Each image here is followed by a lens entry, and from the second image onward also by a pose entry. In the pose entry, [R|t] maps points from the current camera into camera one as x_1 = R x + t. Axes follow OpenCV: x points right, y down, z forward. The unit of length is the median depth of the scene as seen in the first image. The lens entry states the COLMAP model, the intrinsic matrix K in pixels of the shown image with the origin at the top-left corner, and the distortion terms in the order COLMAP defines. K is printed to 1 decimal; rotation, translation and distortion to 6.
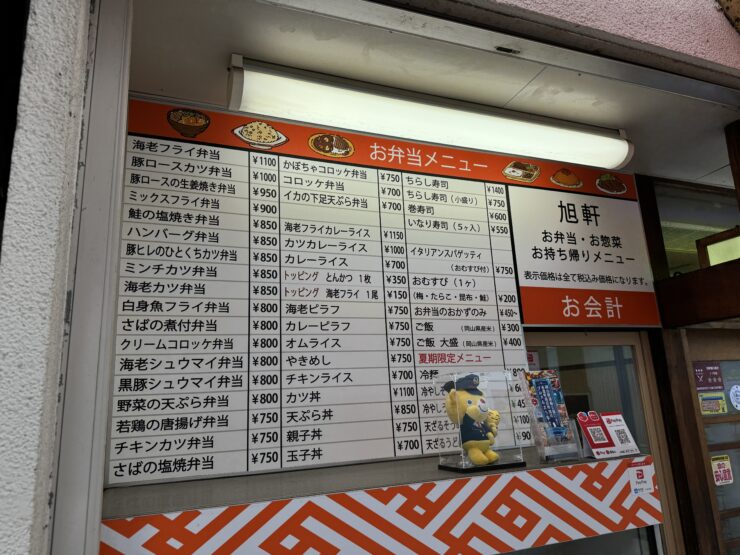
lens RADIAL K [[522.1, 0, 368.4], [0, 522.1, 272.0], [0, 0, 1]] dist [0.052454, -0.056690]
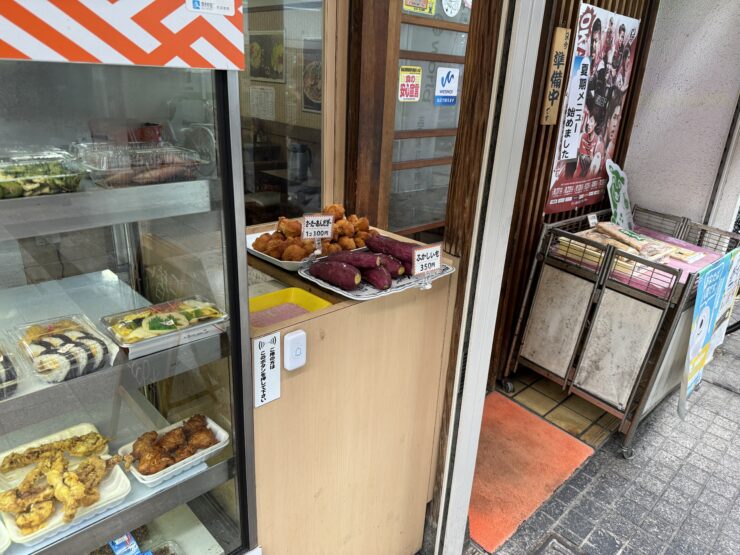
lens RADIAL K [[522.1, 0, 375.0], [0, 522.1, 275.8], [0, 0, 1]] dist [0.052454, -0.056690]
pose [[0.920054, -0.046009, 0.389081, 0.382633], [-0.178817, 0.834302, 0.521502, 0.279091], [-0.348605, -0.549384, 0.759376, 0.295292]]
